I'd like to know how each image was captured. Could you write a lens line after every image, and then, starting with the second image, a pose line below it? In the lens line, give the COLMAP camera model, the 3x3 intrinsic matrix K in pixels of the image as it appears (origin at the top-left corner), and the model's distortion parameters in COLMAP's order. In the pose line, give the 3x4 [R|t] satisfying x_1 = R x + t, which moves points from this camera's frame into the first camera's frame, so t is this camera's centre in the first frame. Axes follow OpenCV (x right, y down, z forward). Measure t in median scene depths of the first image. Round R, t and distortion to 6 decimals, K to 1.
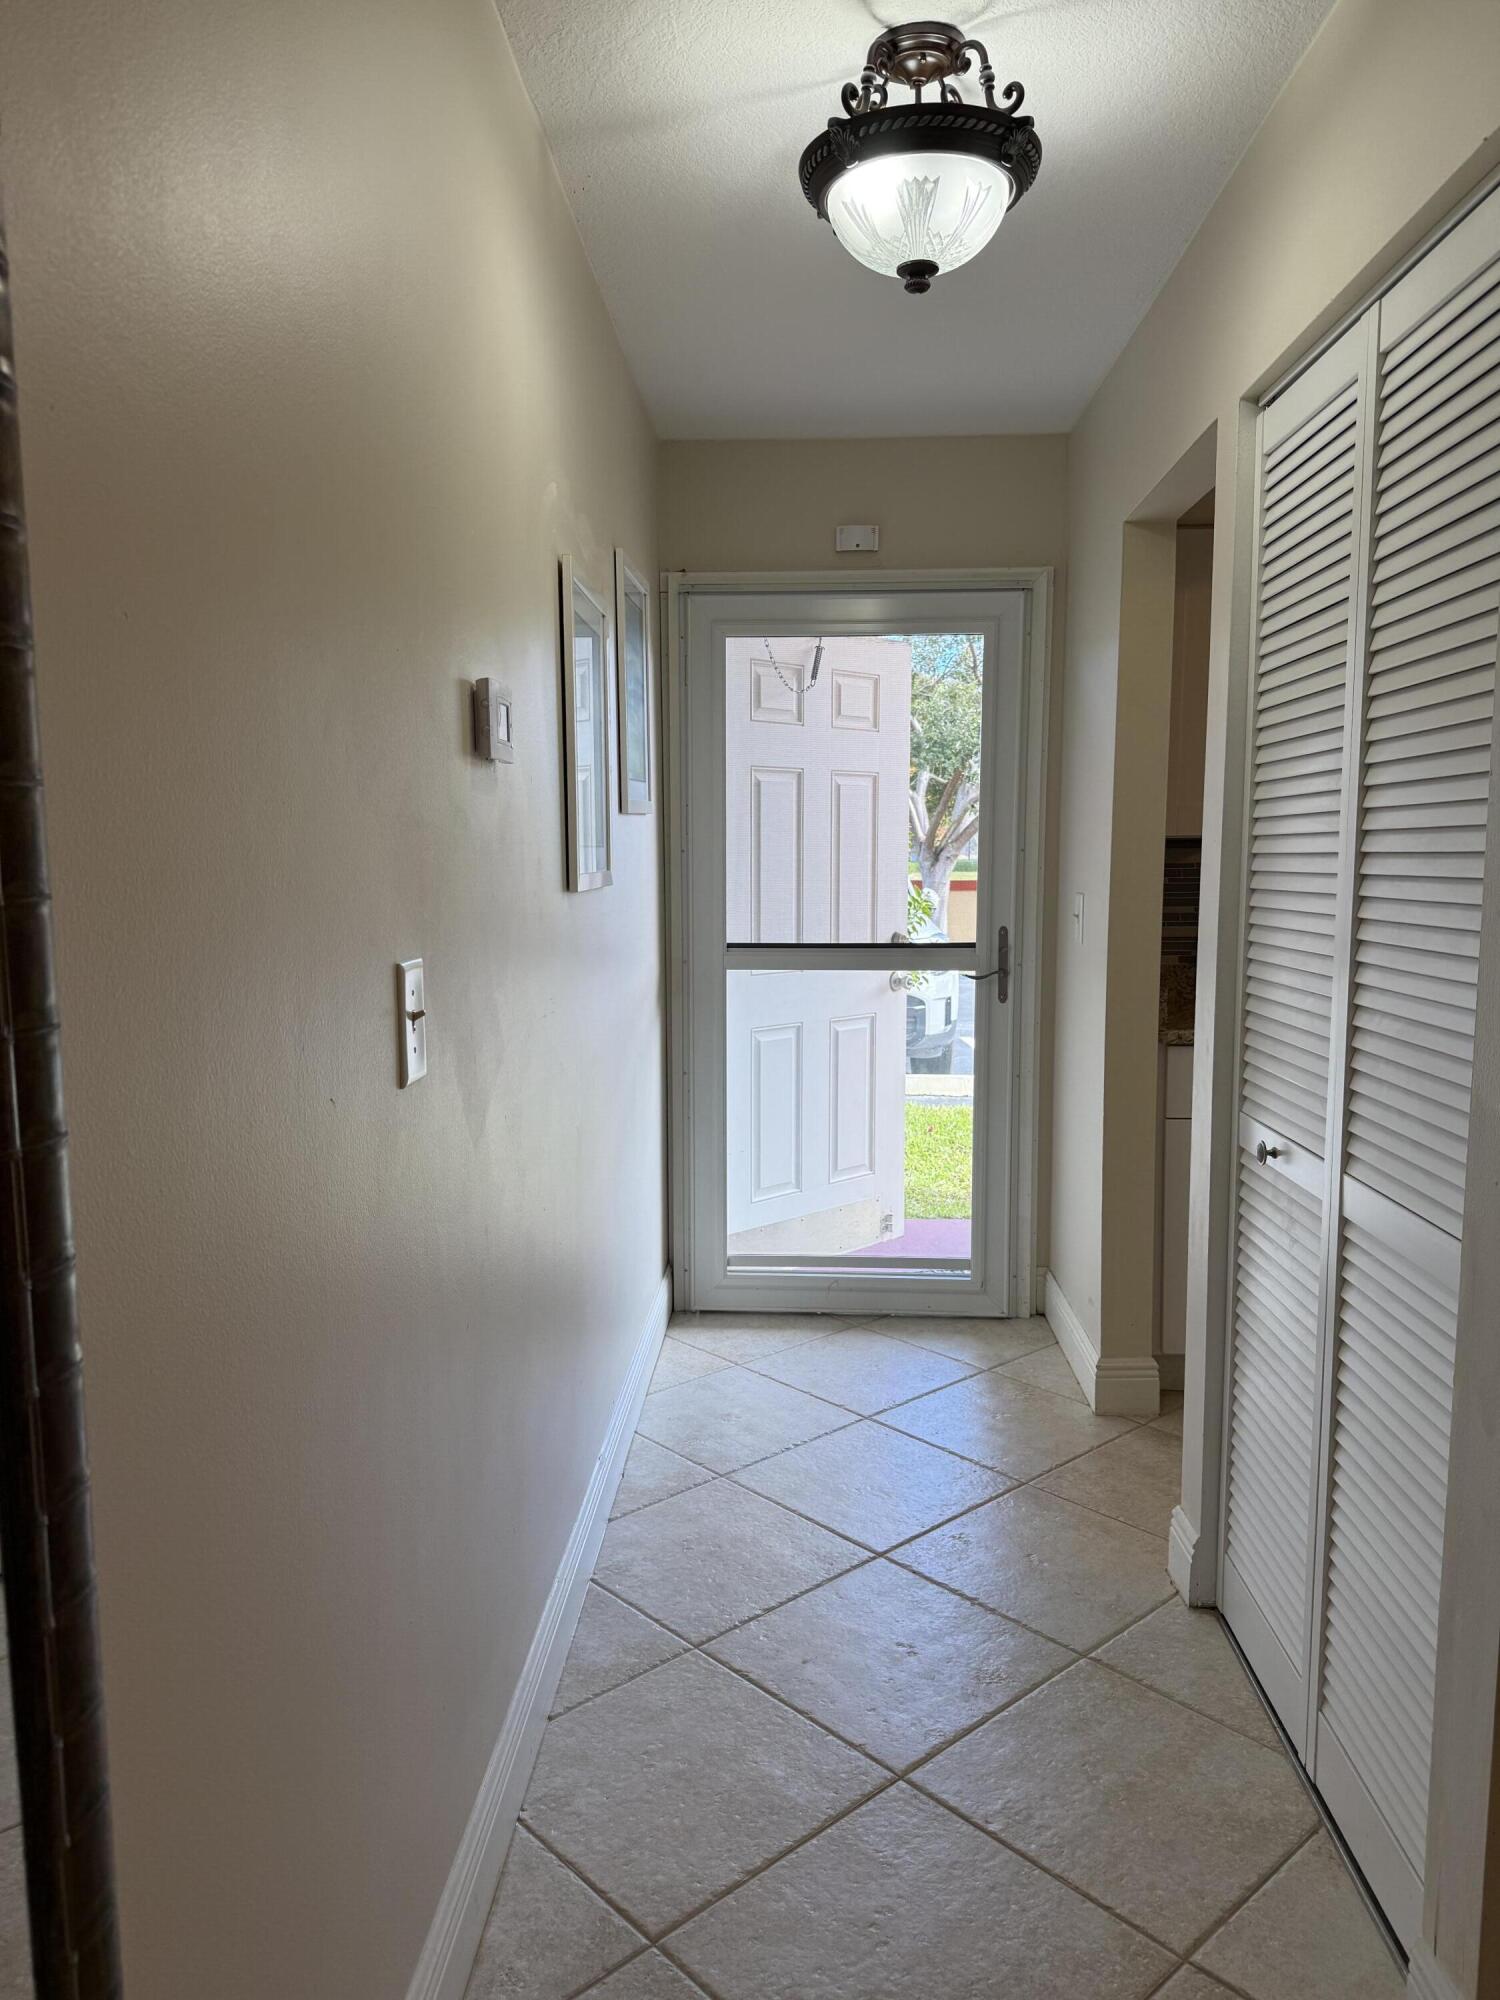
lens RADIAL K [[1397.6, 0, 750.6], [0, 1397.6, 1005.1], [0, 0, 1]] dist [0.004030, 0.001938]
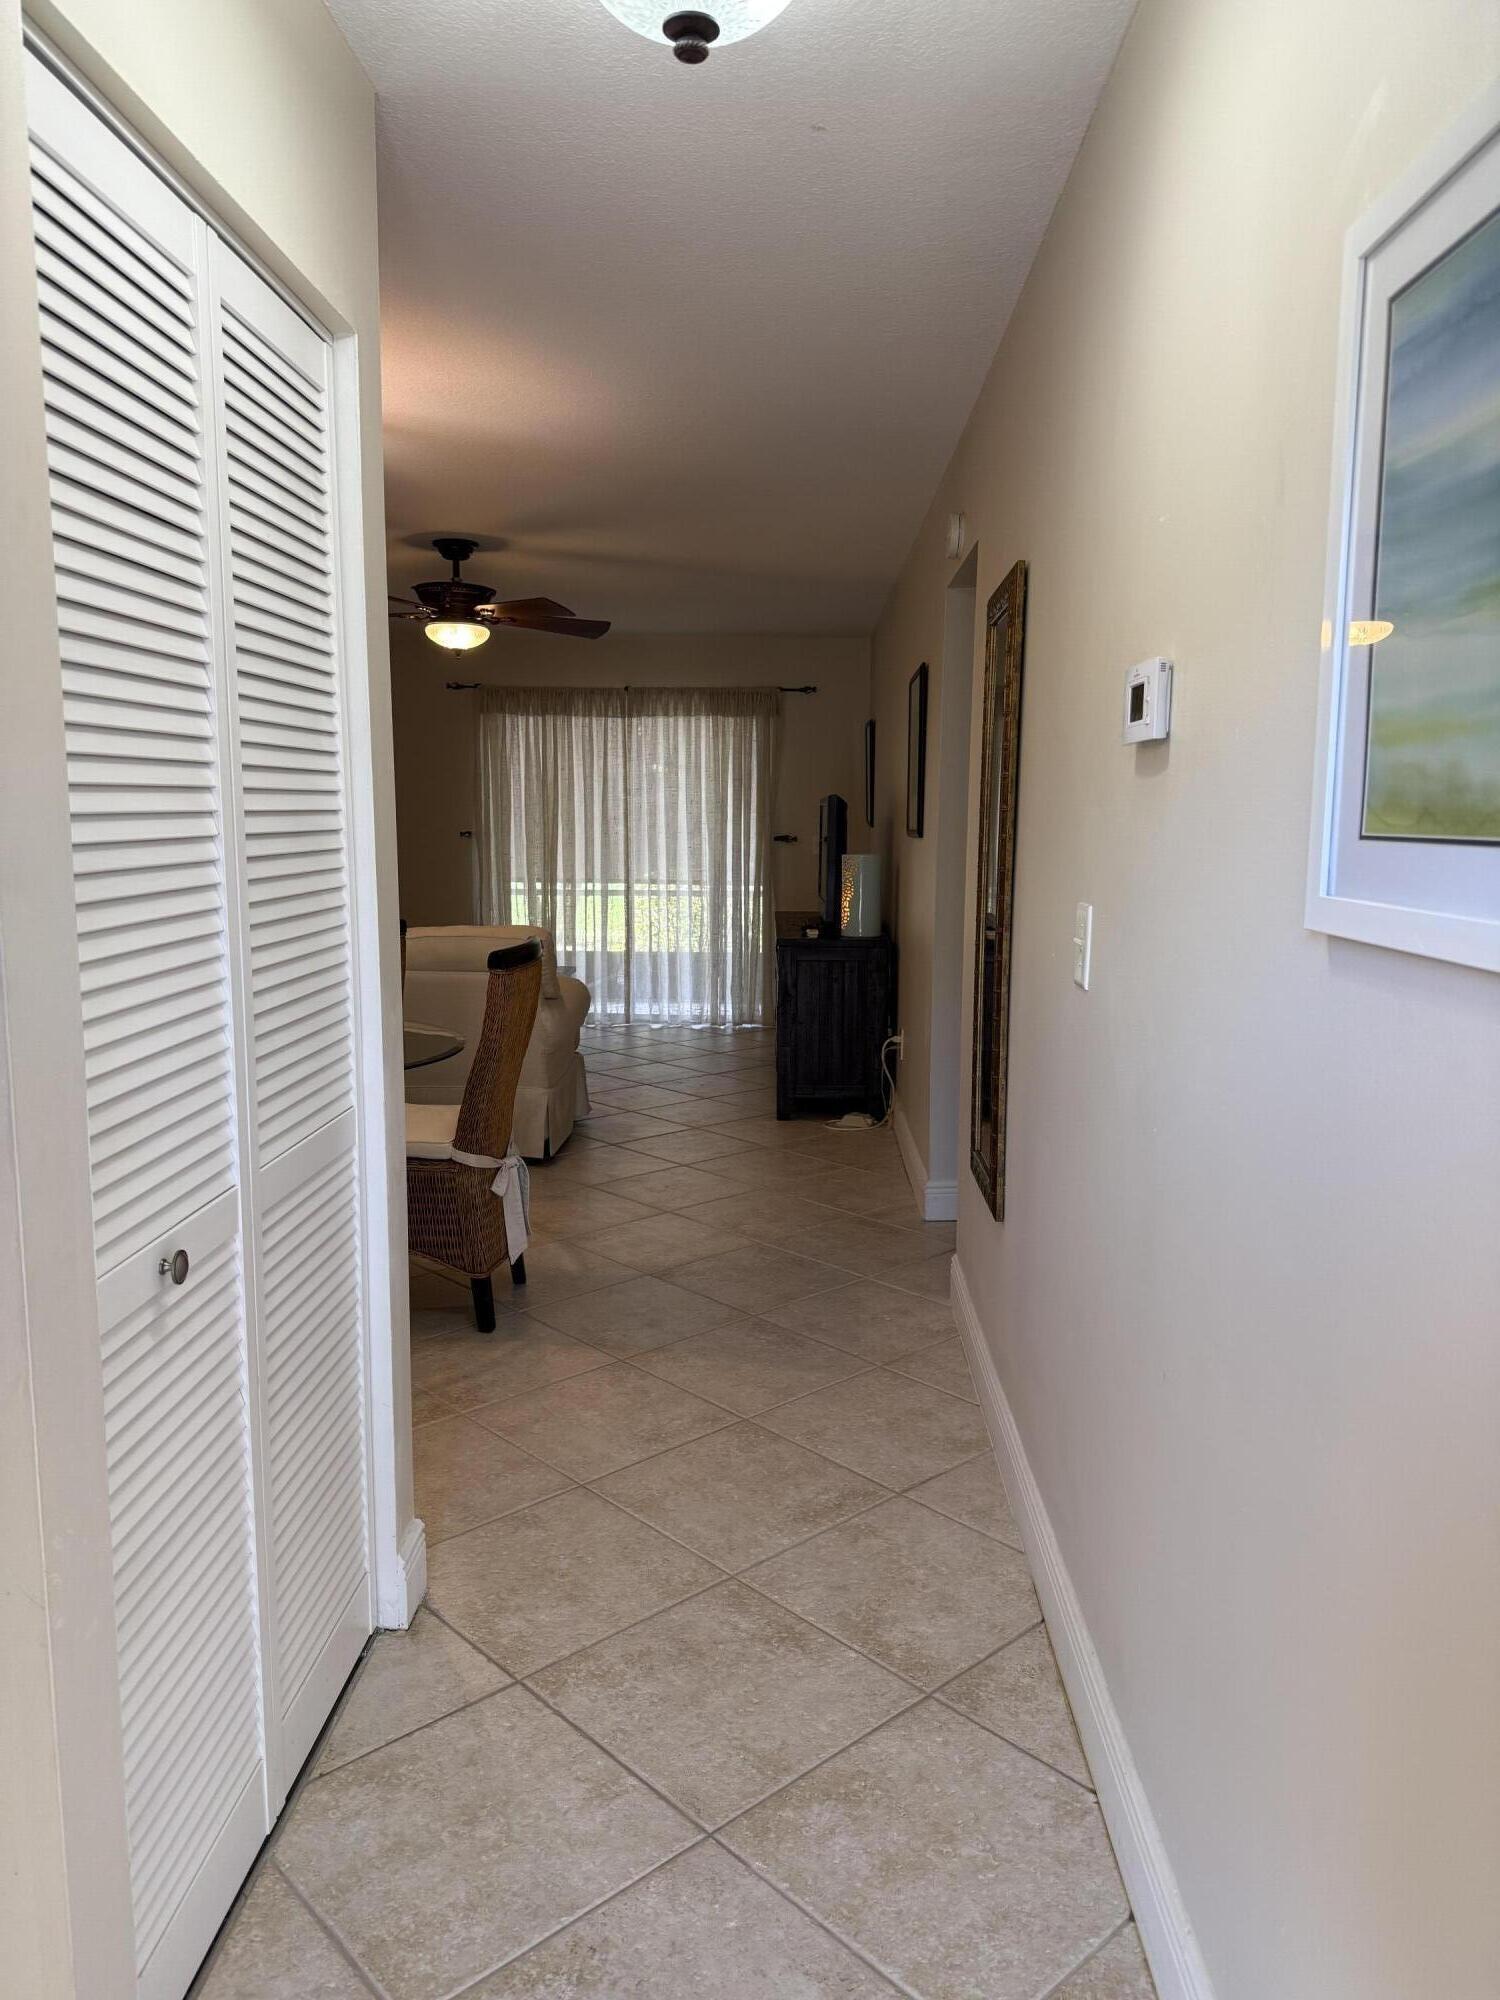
lens RADIAL K [[1397.6, 0, 750.2], [0, 1397.6, 999.6], [0, 0, 1]] dist [0.004030, 0.001938]
pose [[-0.999965, -0.004738, -0.006842, 0.095850], [-0.006266, 0.969707, 0.244189, -0.228217], [0.005478, 0.244224, -0.969703, 1.898551]]
